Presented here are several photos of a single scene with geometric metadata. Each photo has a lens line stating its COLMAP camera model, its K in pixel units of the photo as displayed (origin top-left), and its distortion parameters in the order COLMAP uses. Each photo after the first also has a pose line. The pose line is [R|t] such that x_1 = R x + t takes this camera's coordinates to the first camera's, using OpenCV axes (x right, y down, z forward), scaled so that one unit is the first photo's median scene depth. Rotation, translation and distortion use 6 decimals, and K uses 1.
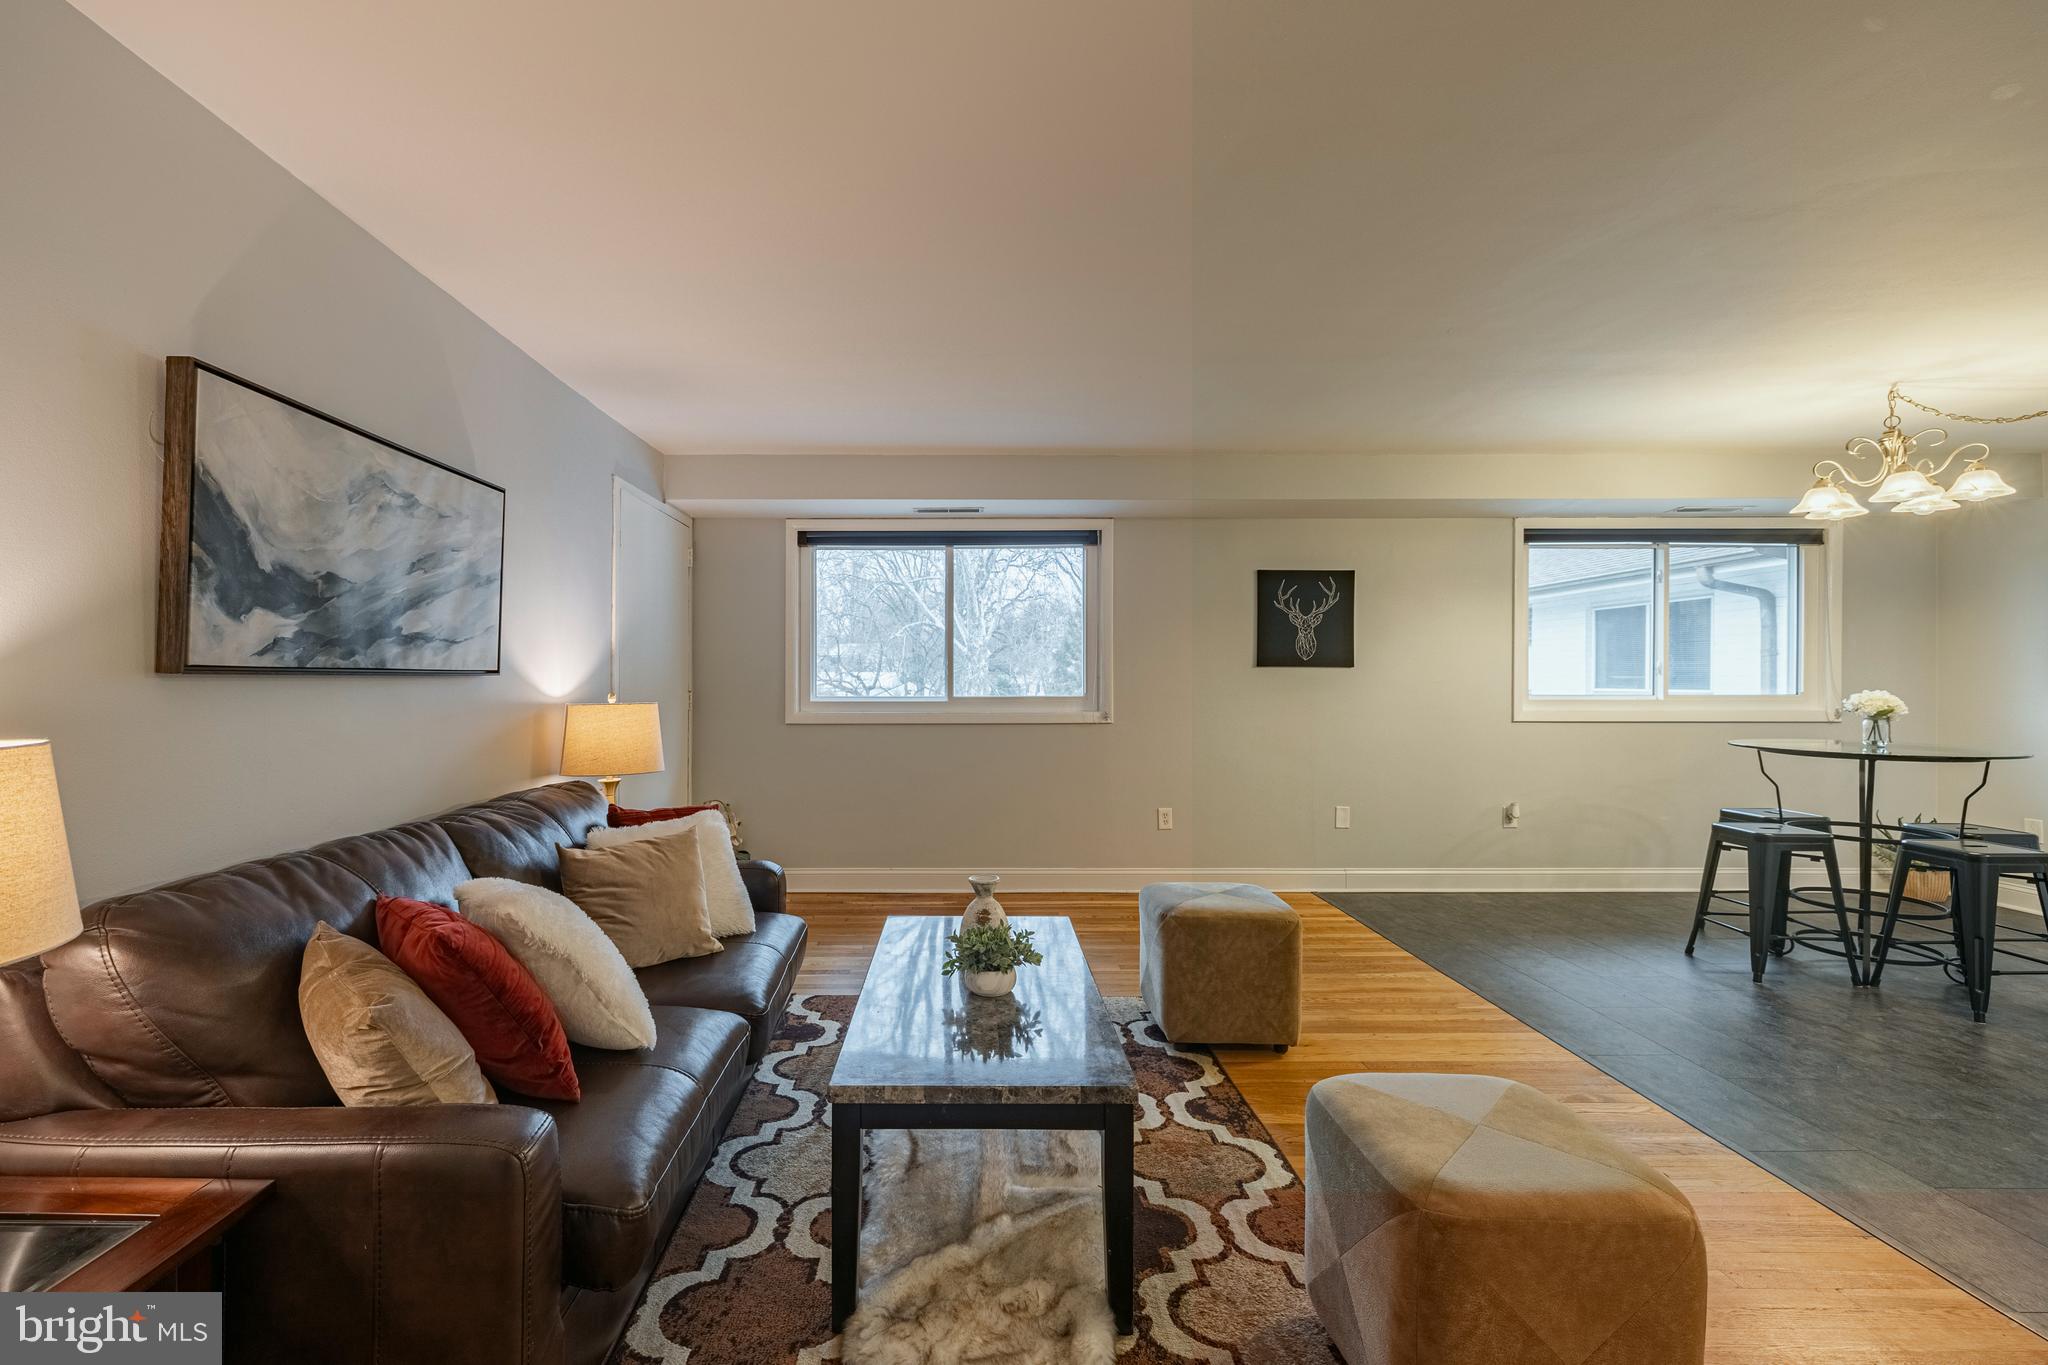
lens RADIAL K [[885.7, 0, 956.2], [0, 885.7, 679.3], [0, 0, 1]] dist [-0.002353, 0.001902]
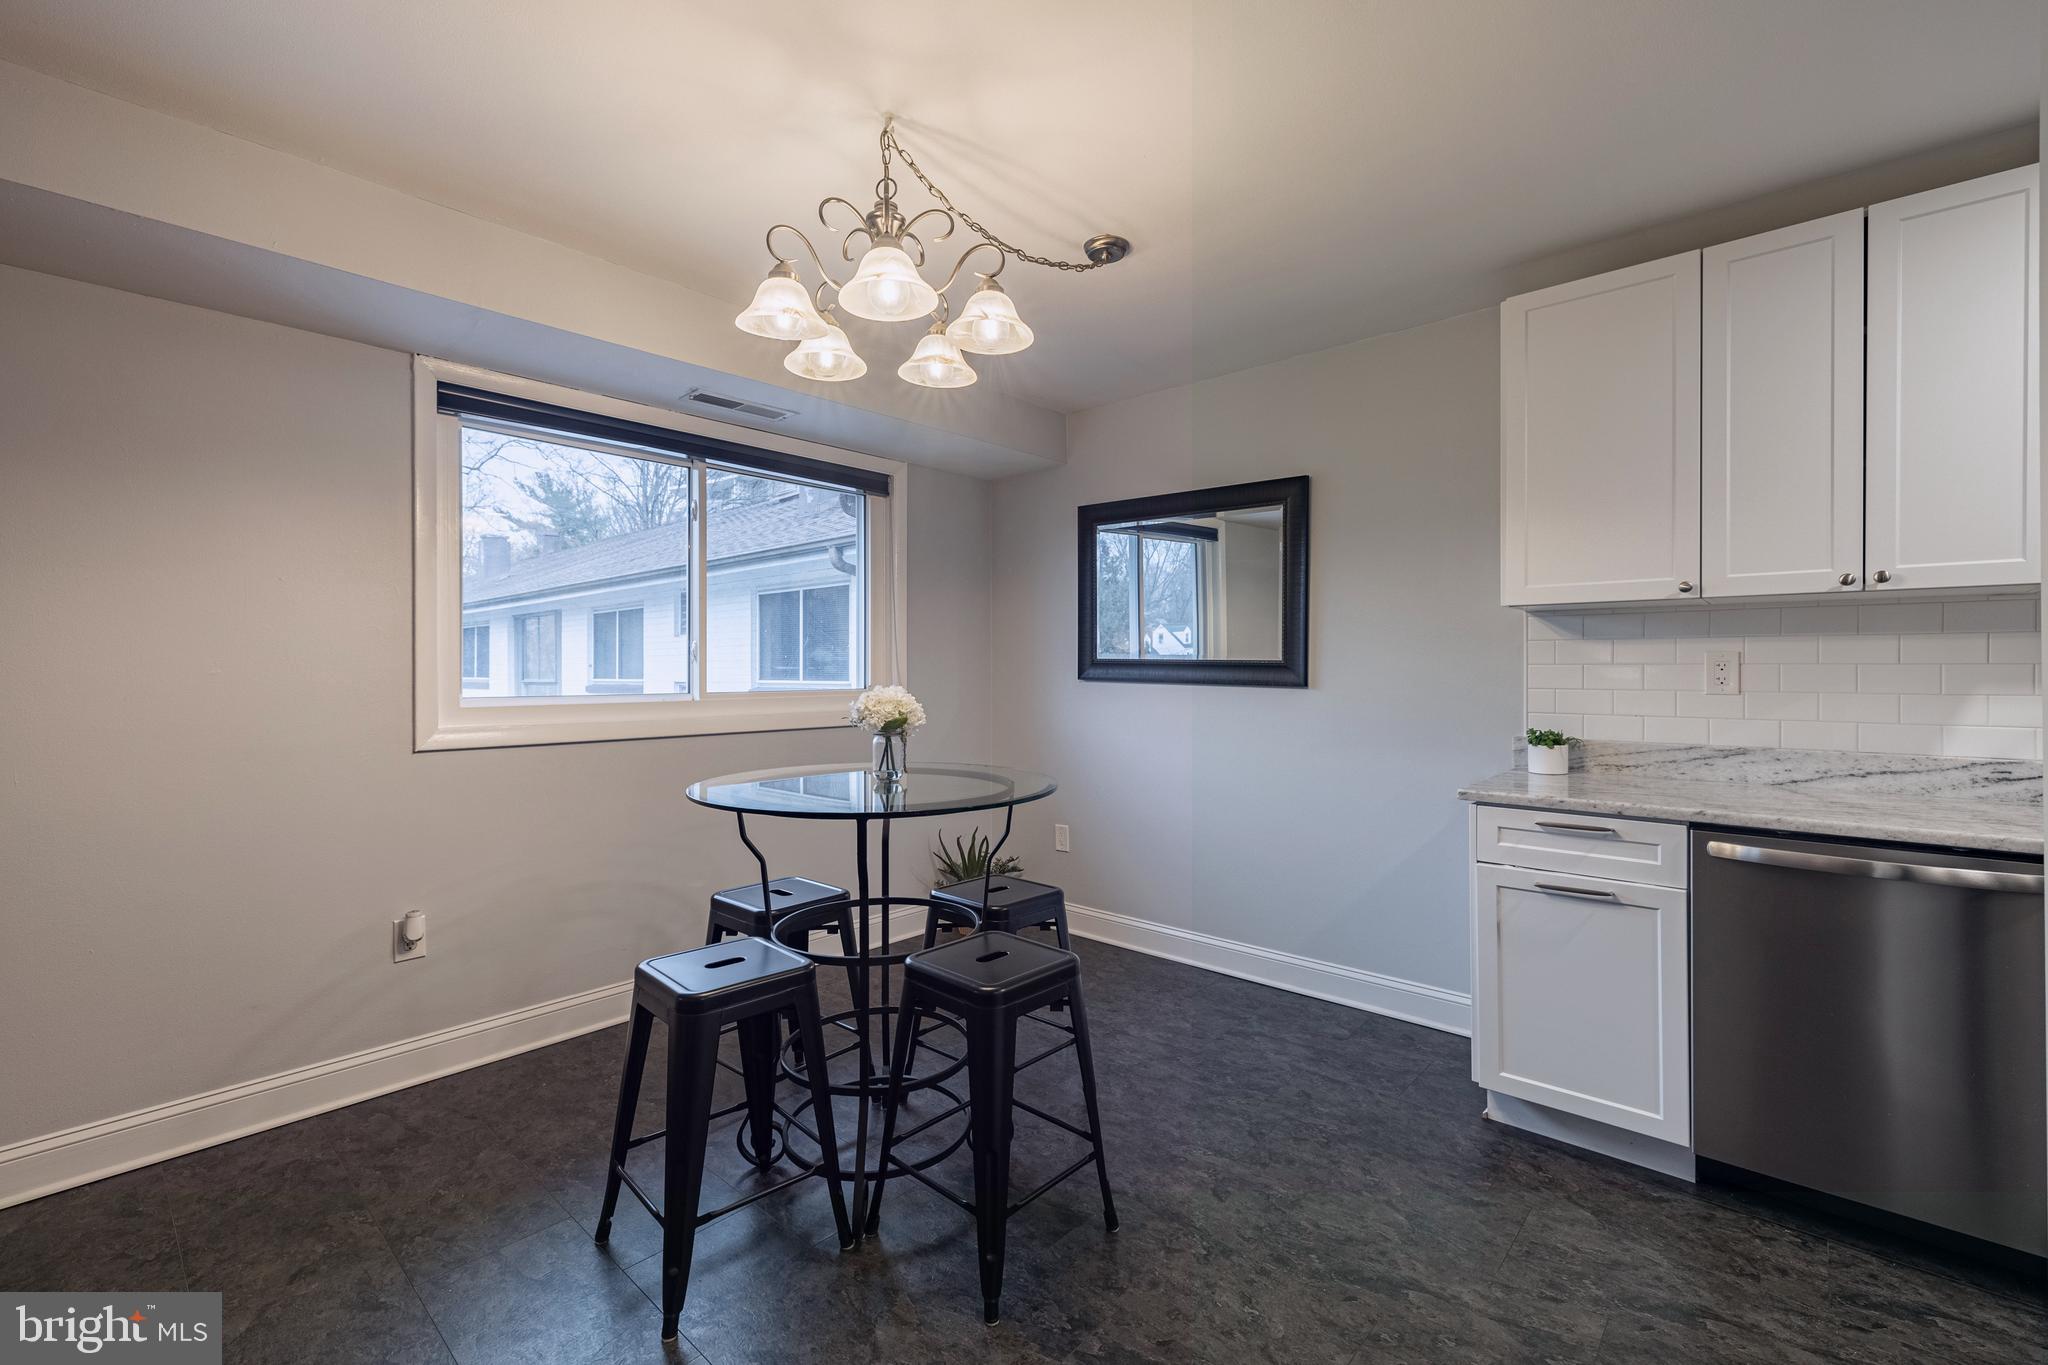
lens RADIAL K [[885.7, 0, 1017.2], [0, 885.7, 668.6], [0, 0, 1]] dist [-0.002353, 0.001902]
pose [[0.674624, -0.001458, 0.738160, 0.694901], [0.003998, 0.999991, -0.001678, 0.002287], [-0.738151, 0.004083, 0.674623, 0.565041]]
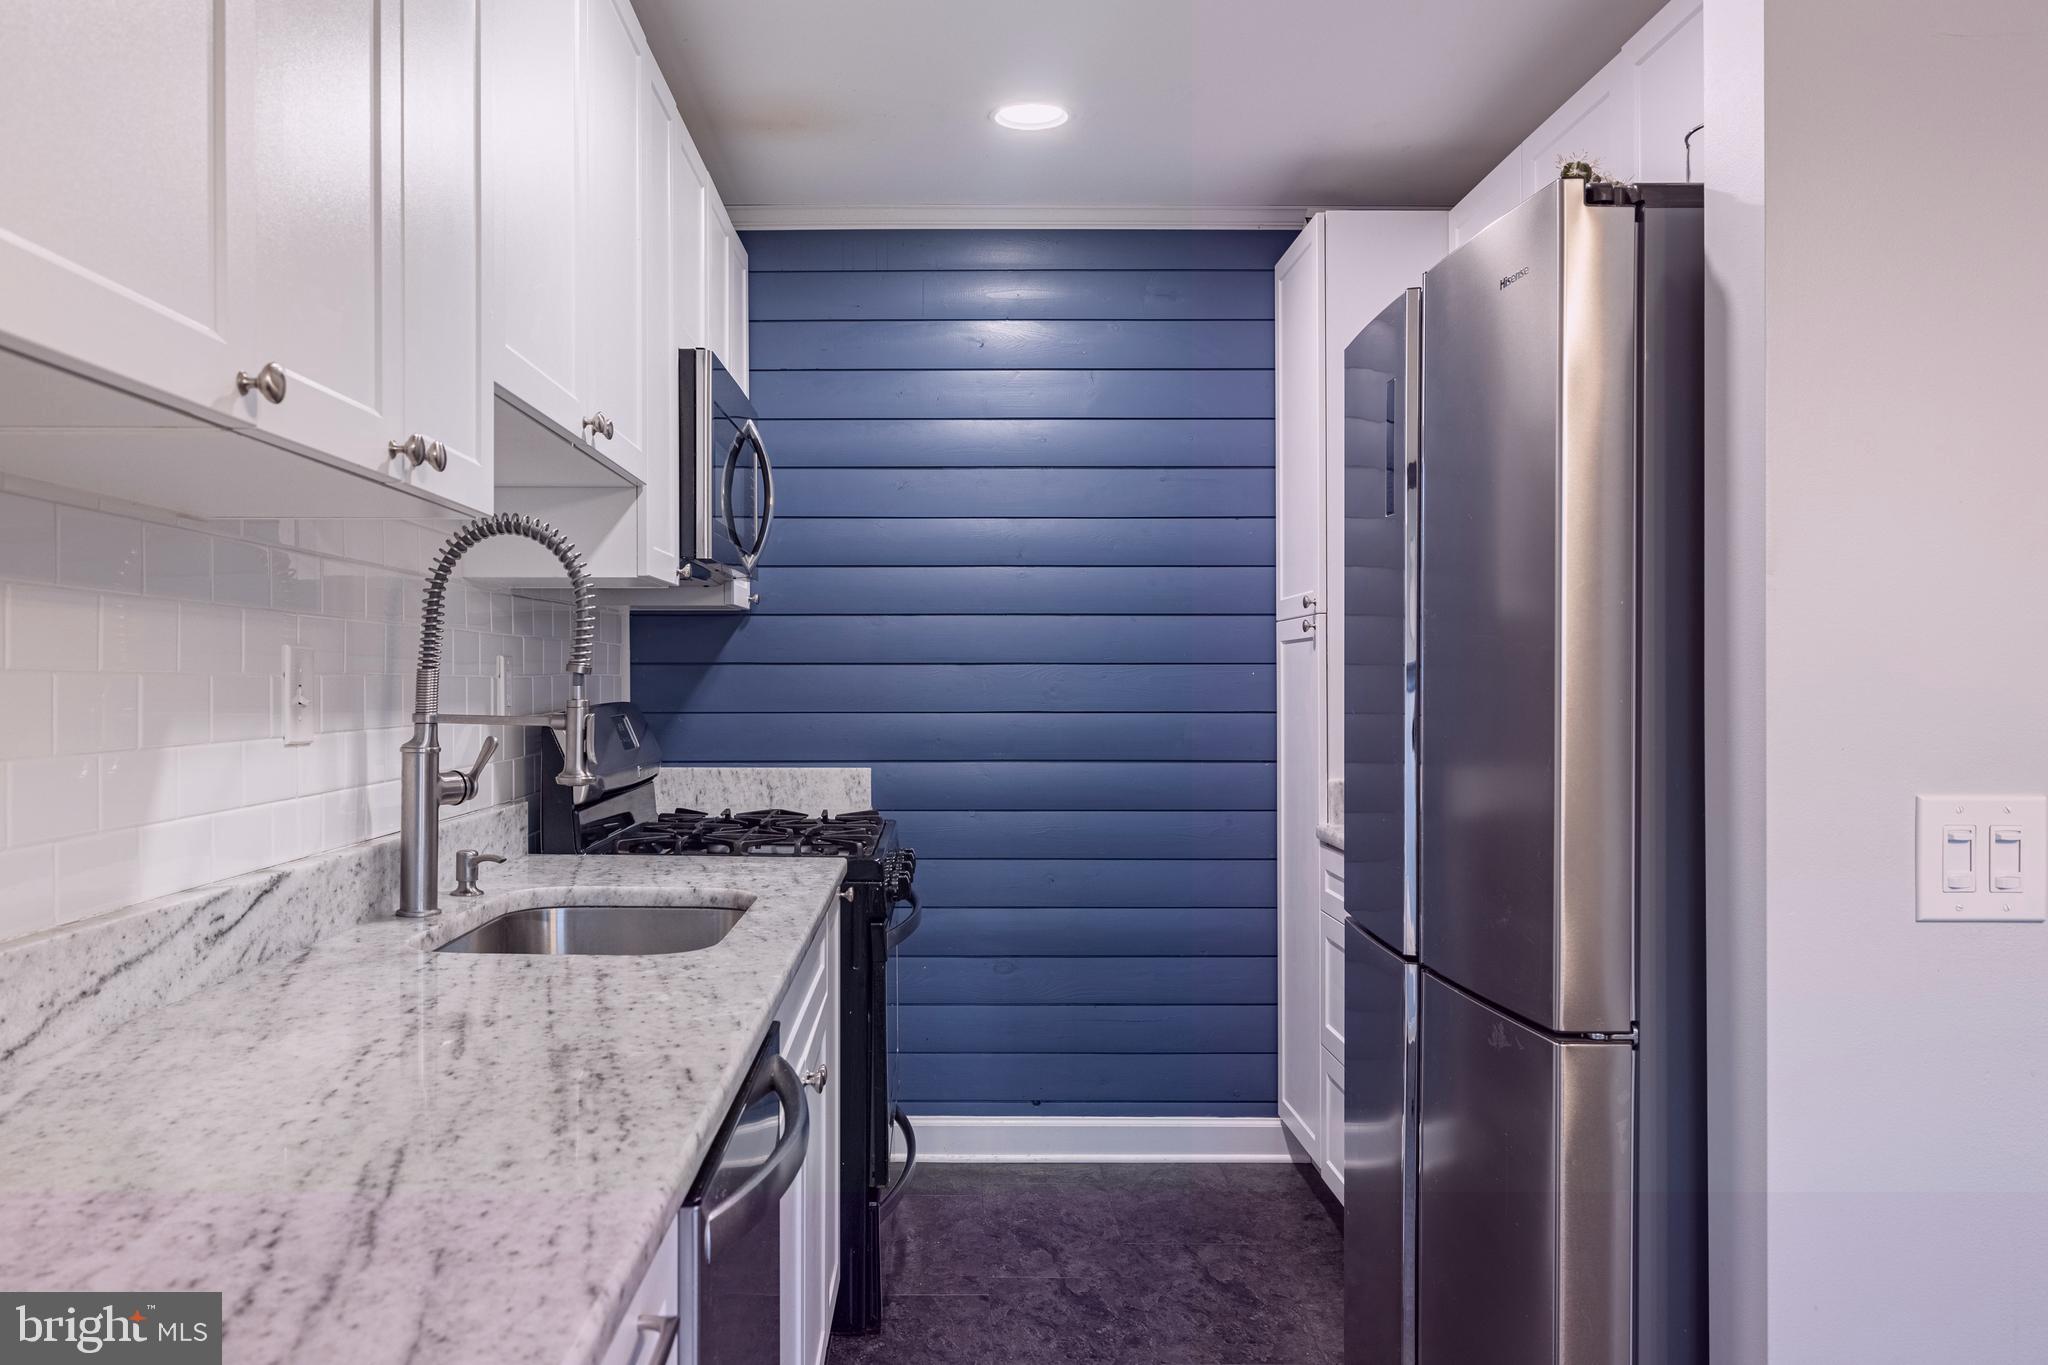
lens RADIAL K [[1574.9, 0, 937.3], [0, 1574.9, 676.1], [0, 0, 1]] dist [-0.003244, -0.000689]
pose [[-0.999989, 0.000422, 0.004729, 1.363552], [0.000427, 0.999999, 0.001032, 0.000920], [-0.004728, 0.001034, -0.999988, 0.946123]]
